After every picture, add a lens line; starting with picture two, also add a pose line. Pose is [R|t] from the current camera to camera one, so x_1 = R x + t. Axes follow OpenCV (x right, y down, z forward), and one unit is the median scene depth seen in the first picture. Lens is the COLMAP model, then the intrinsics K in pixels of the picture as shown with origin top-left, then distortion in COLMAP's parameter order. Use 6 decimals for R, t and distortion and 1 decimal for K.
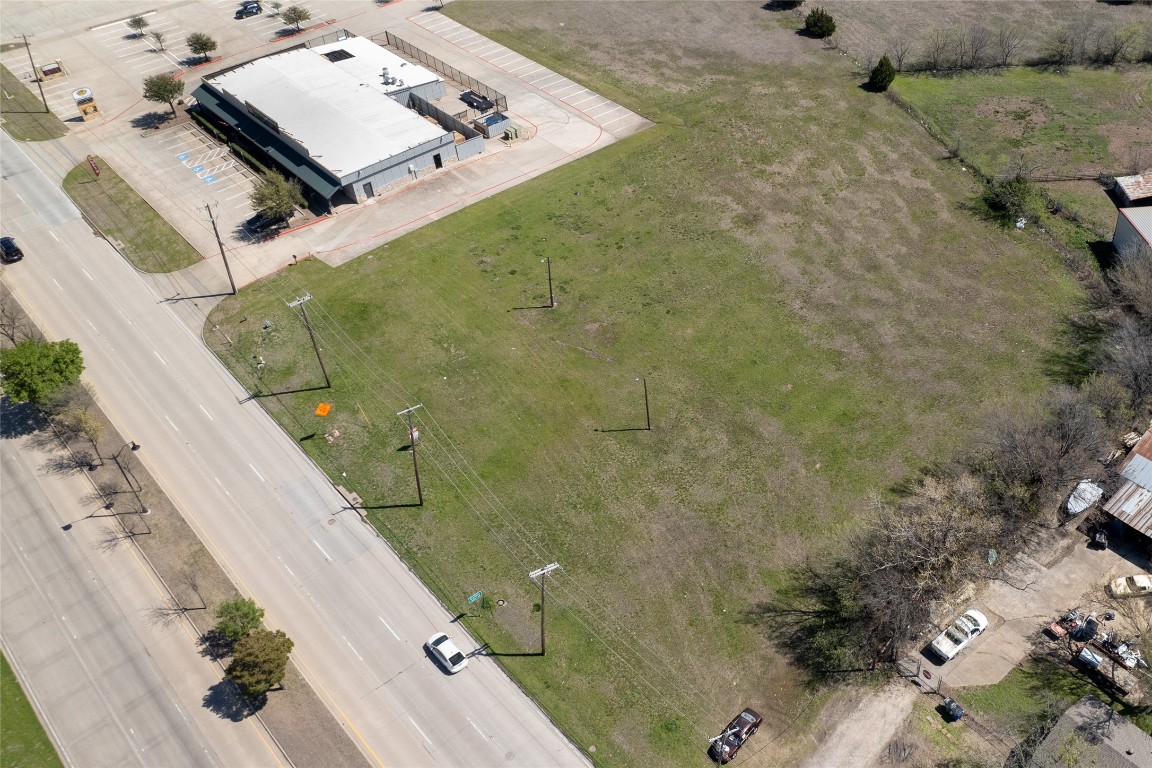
lens RADIAL K [[1072.9, 0, 775.5], [0, 1072.9, 381.9], [0, 0, 1]] dist [-0.070668, 0.069078]
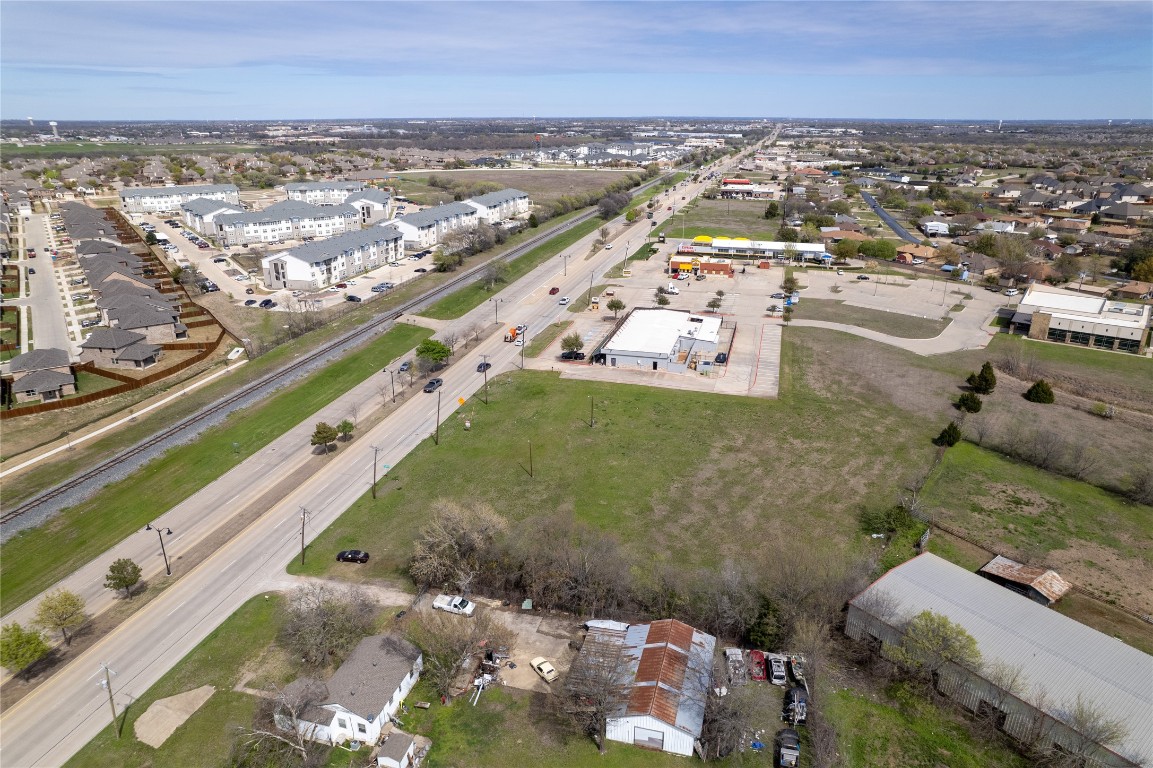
lens RADIAL K [[739.6, 0, 577.9], [0, 739.6, 386.5], [0, 0, 1]] dist [-0.078906, 0.072439]
pose [[0.487693, 0.309599, -0.816274, 0.681406], [-0.574984, 0.817479, -0.033475, -0.063354], [0.656924, 0.485671, 0.576694, 0.216582]]
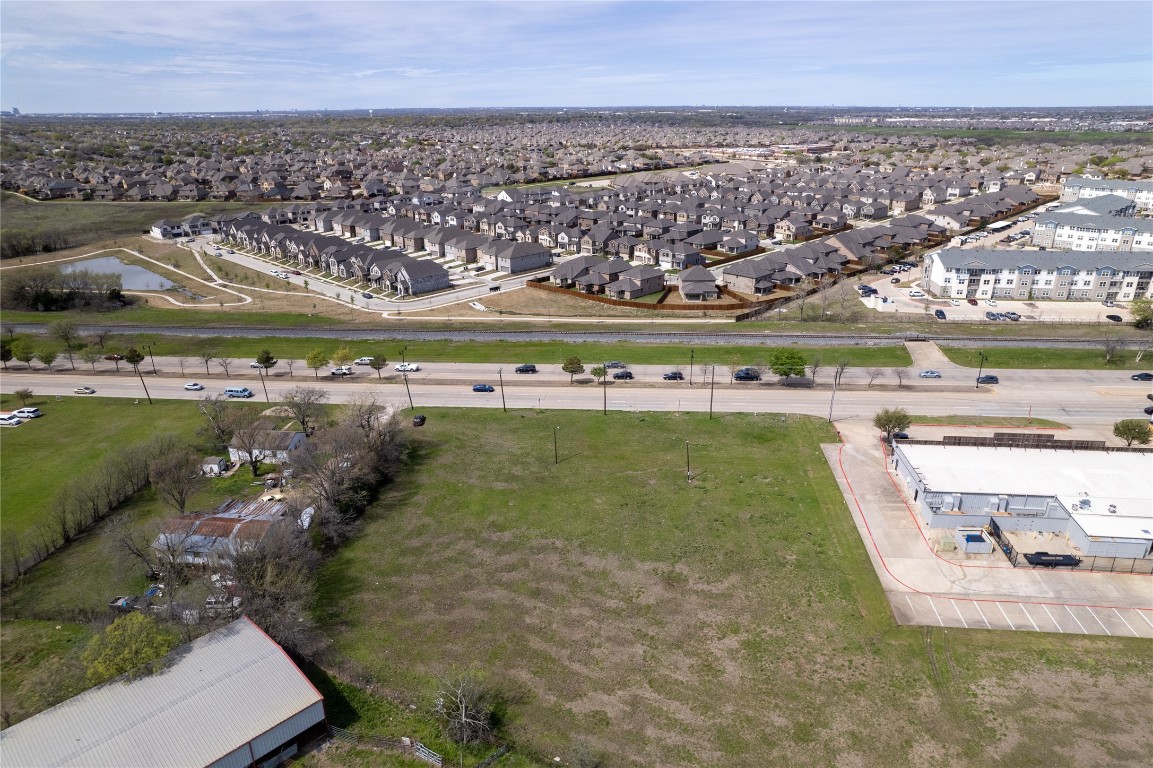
lens RADIAL K [[739.6, 0, 577.9], [0, 739.6, 386.5], [0, 0, 1]] dist [-0.078906, 0.072439]
pose [[-0.781830, 0.234977, -0.577519, 0.414863], [-0.399056, 0.523106, 0.753070, -0.749113], [0.479058, 0.819235, -0.315211, 1.019357]]
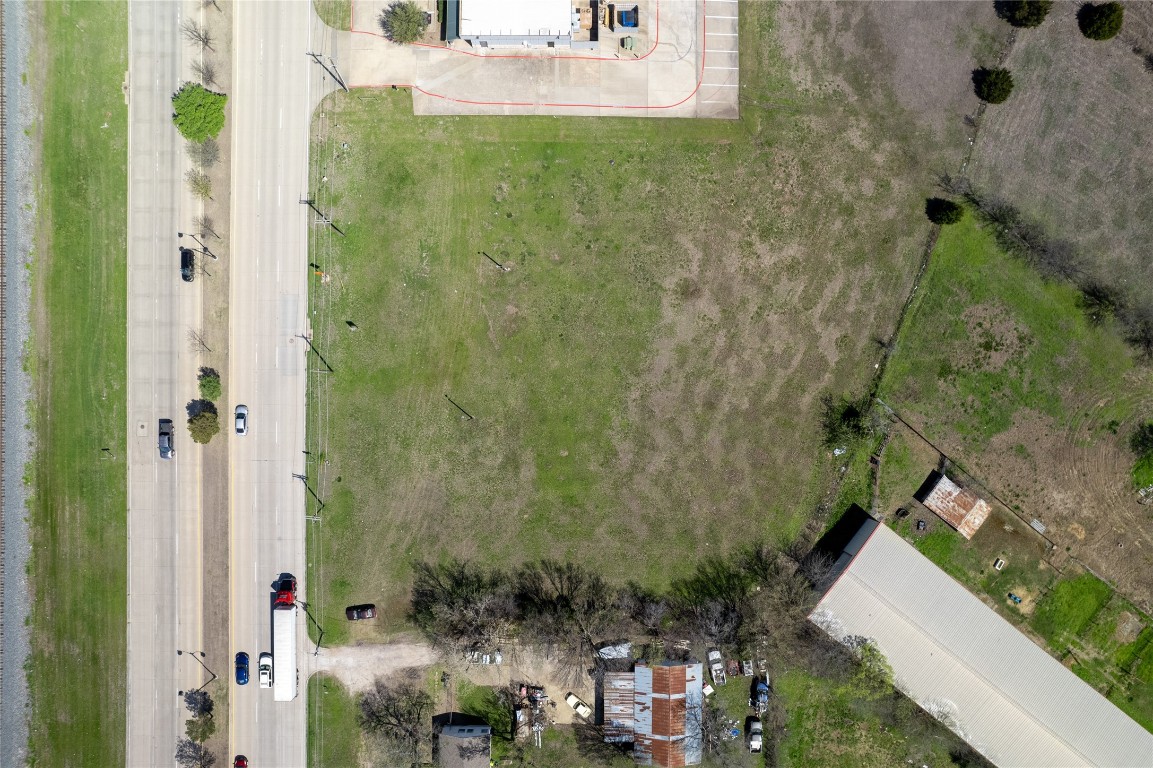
lens RADIAL K [[760.0, 0, 577.4], [0, 760.0, 384.4], [0, 0, 1]] dist [-0.075214, 0.066242]
pose [[0.698785, 0.715327, 0.002763, -0.038977], [-0.475006, 0.461126, 0.749488, -0.687424], [0.534854, -0.525043, 0.662012, 0.299093]]
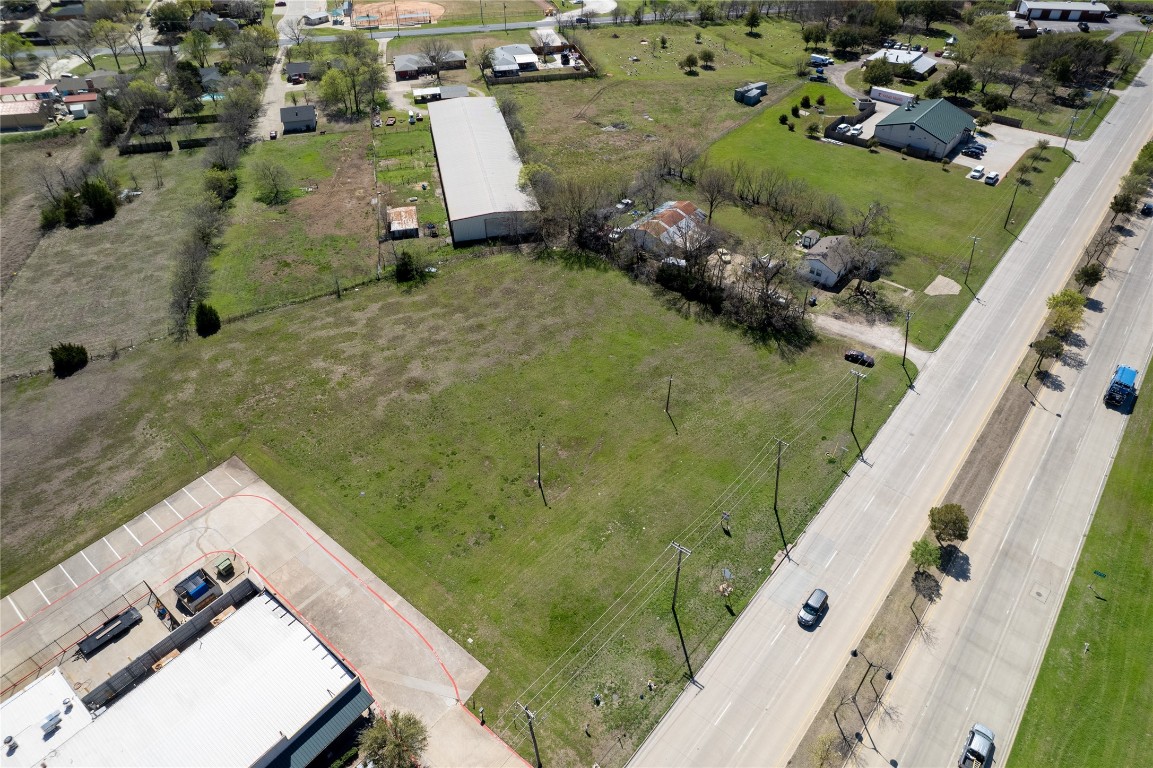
lens RADIAL K [[747.7, 0, 577.0], [0, 747.7, 379.4], [0, 0, 1]] dist [-0.078890, 0.074736]
pose [[-0.091917, -0.638348, 0.764240, -0.687621], [0.660544, 0.535231, 0.526507, -0.480459], [-0.745140, 0.553209, 0.372460, 0.535700]]
